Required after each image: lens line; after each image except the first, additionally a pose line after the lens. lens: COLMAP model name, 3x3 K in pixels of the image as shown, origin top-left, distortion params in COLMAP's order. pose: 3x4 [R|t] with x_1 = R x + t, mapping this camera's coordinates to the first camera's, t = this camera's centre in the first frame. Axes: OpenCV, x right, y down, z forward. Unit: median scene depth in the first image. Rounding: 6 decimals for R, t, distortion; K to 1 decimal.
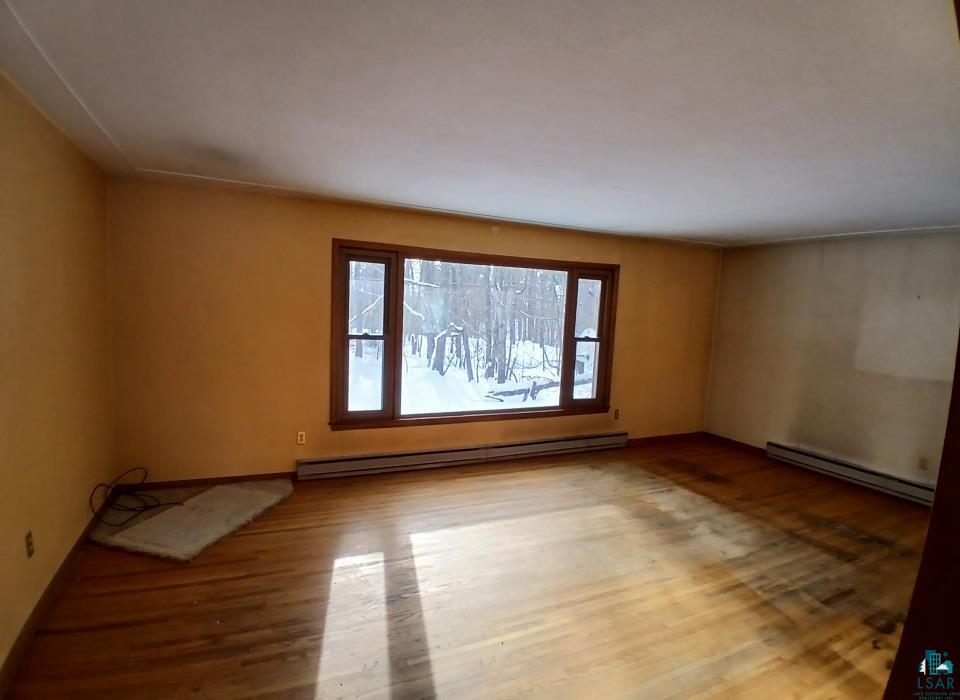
lens RADIAL K [[486.6, 0, 462.2], [0, 486.6, 365.7], [0, 0, 1]] dist [0.004559, -0.052491]
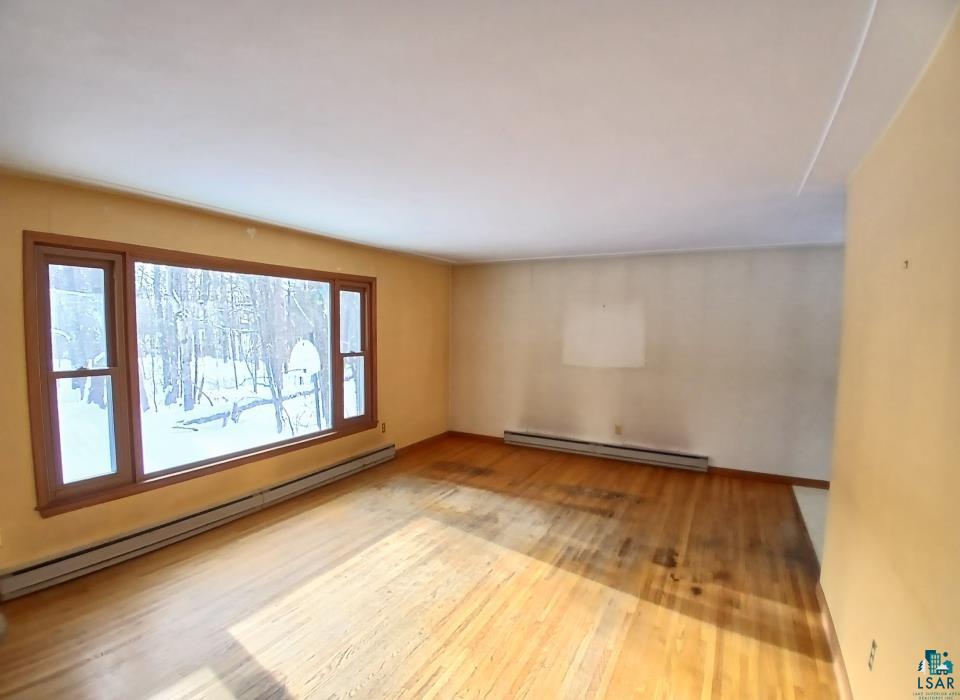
lens RADIAL K [[486.6, 0, 462.2], [0, 486.6, 365.7], [0, 0, 1]] dist [0.004559, -0.052491]
pose [[0.788867, -0.079776, 0.609364, -0.178522], [0.089761, 0.995862, 0.014173, -0.030030], [-0.607973, 0.043517, 0.792764, 0.126386]]
